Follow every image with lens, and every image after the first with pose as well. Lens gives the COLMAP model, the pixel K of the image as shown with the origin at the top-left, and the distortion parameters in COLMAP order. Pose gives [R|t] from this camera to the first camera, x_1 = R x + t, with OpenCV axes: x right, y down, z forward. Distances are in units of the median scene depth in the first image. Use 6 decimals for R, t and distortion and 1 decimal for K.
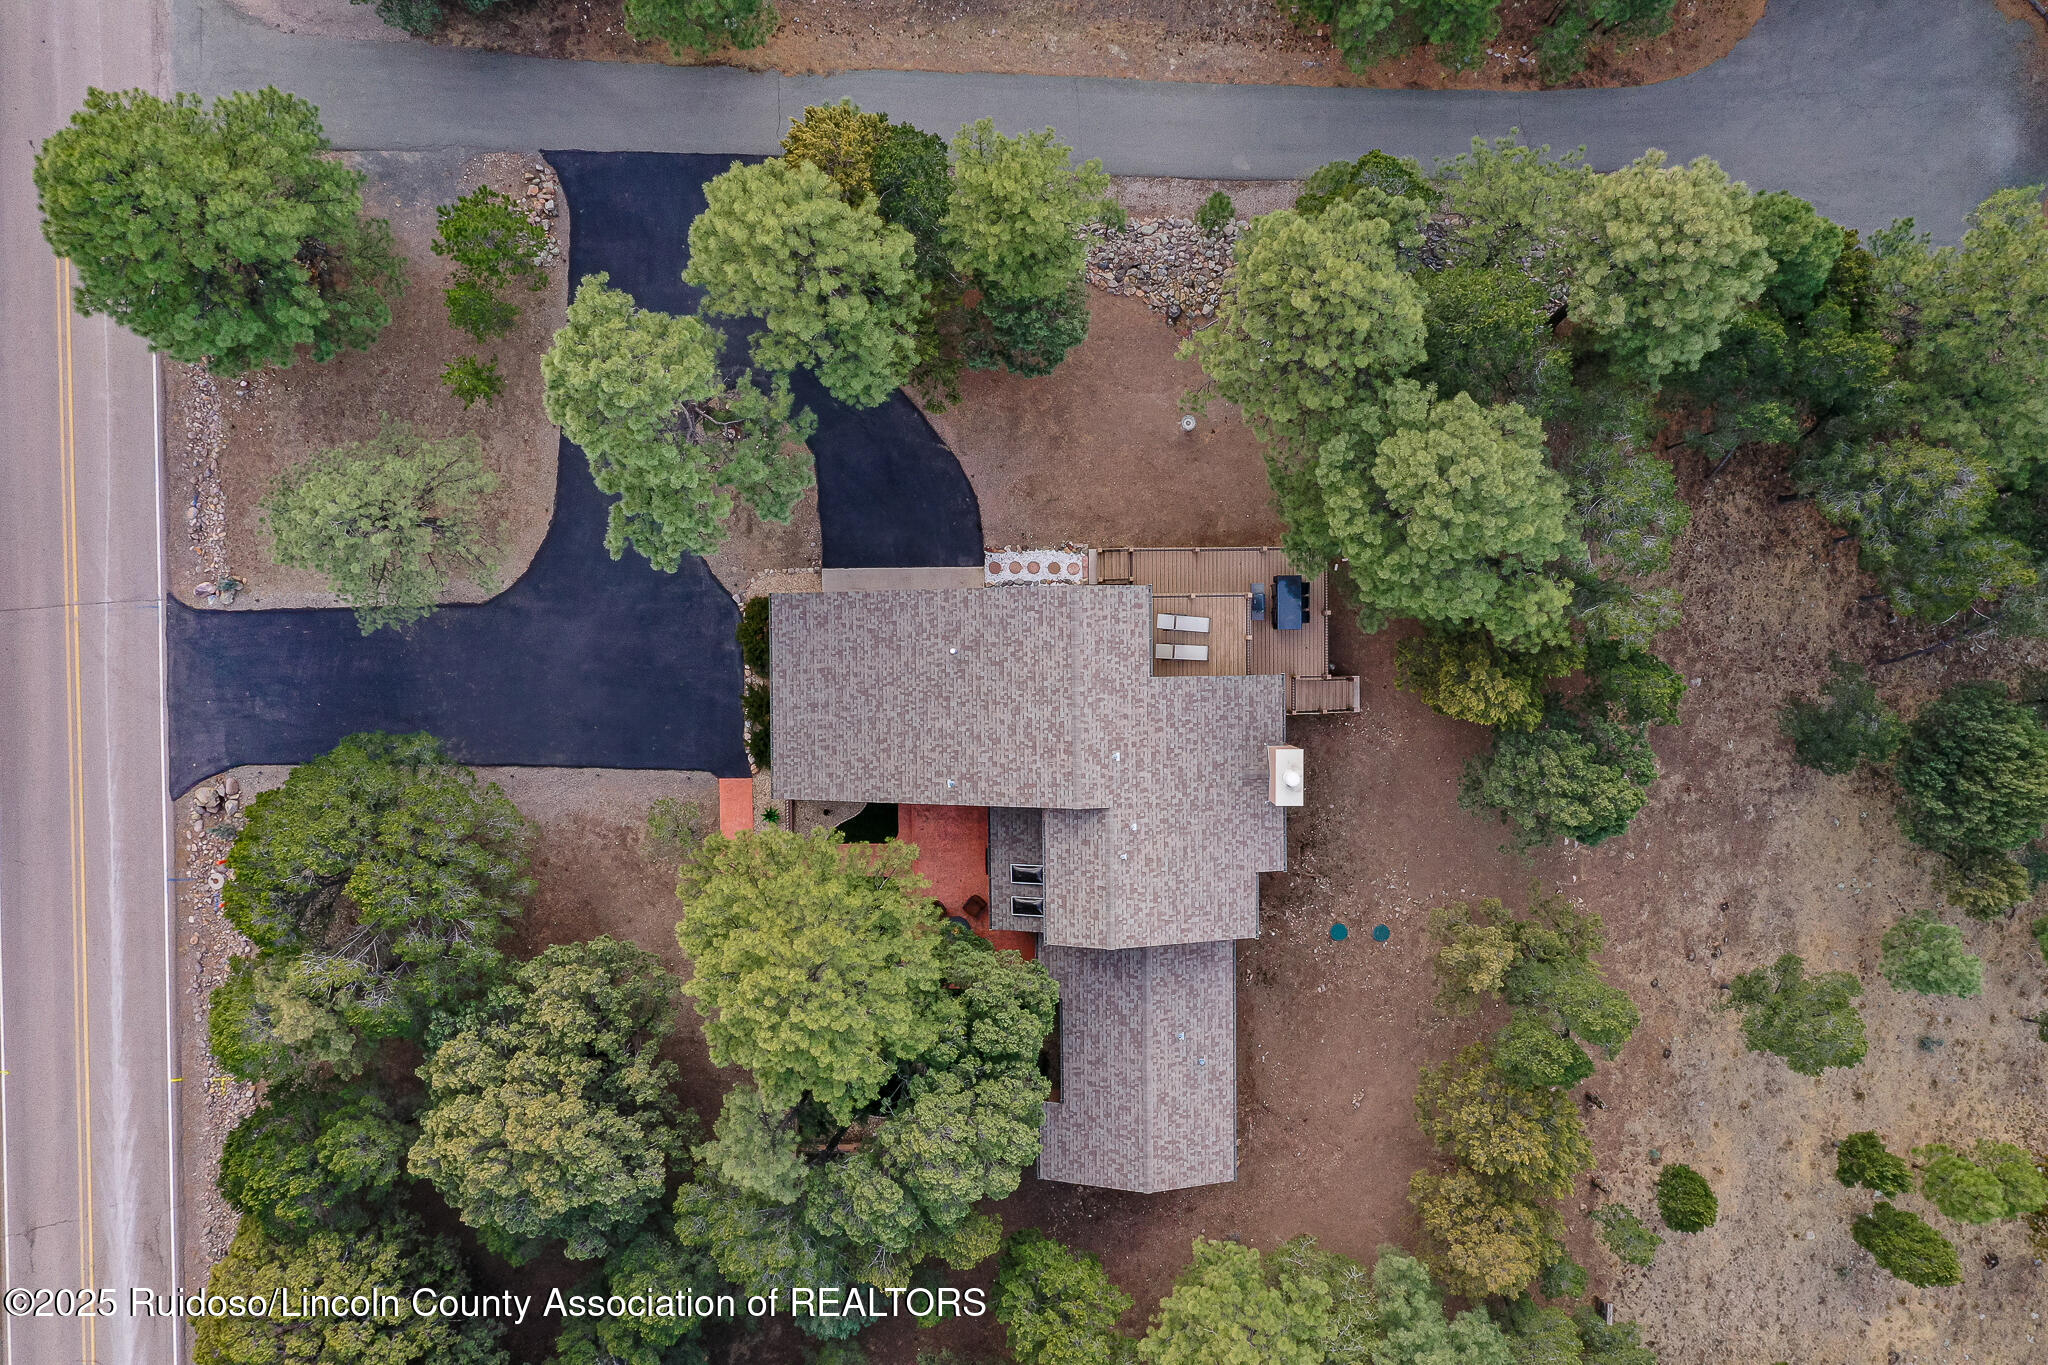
lens RADIAL K [[1624.8, 0, 1017.7], [0, 1624.8, 682.6], [0, 0, 1]] dist [0.001441, -0.002090]
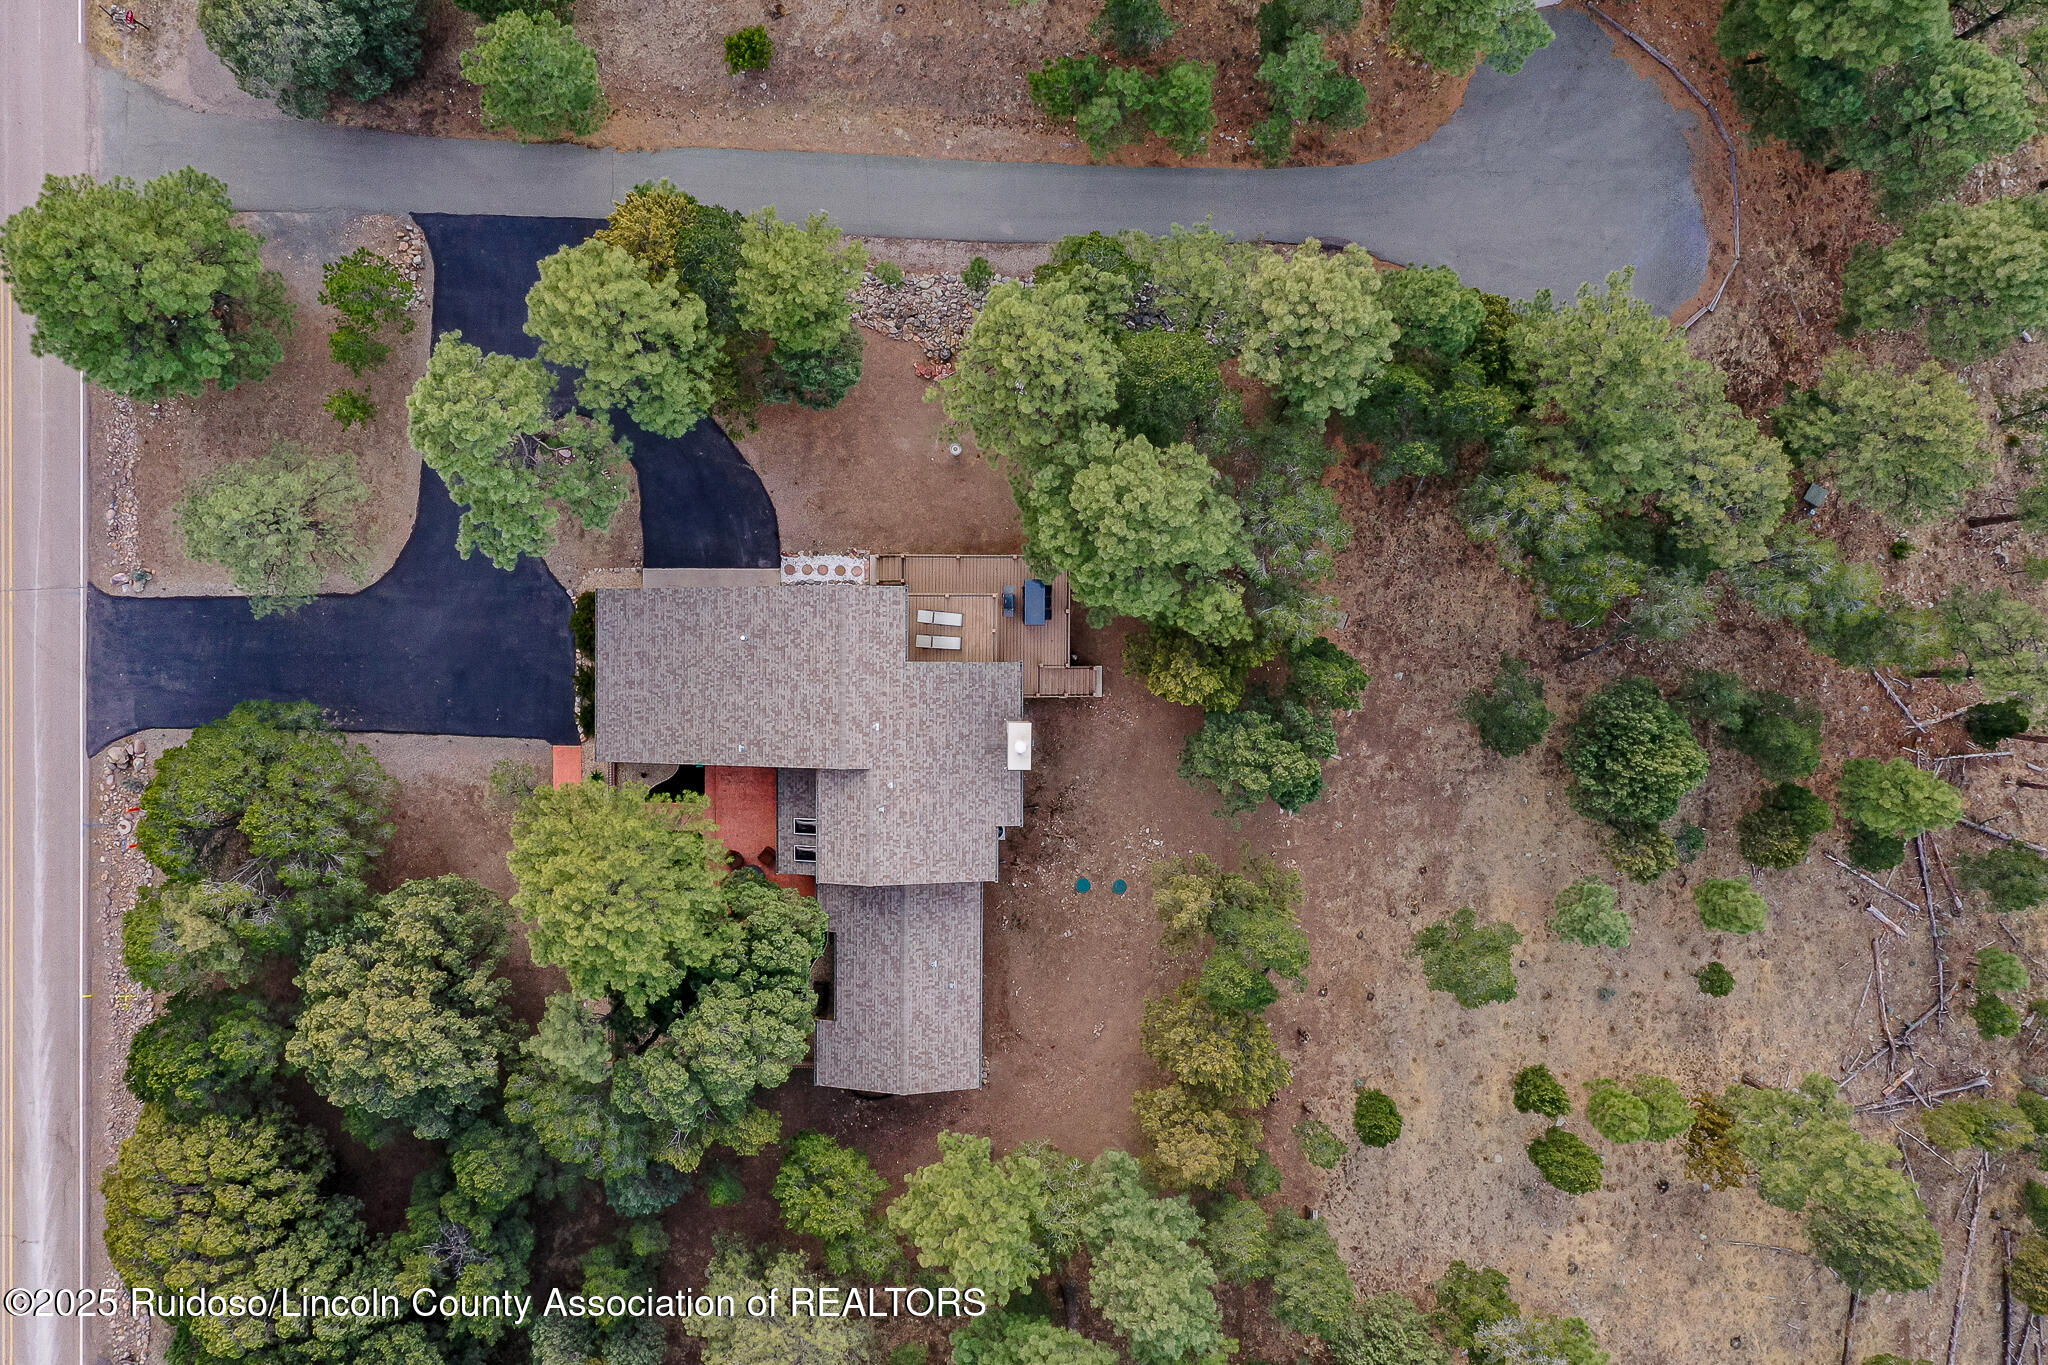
lens RADIAL K [[1607.9, 0, 877.0], [0, 1607.9, 660.3], [0, 0, 1]] dist [0.000551, 0.000367]
pose [[0.999914, 0.013078, -0.001123, 0.058737], [-0.013093, 0.999814, -0.014161, 0.012266], [0.000938, 0.014174, 0.999899, -0.188650]]
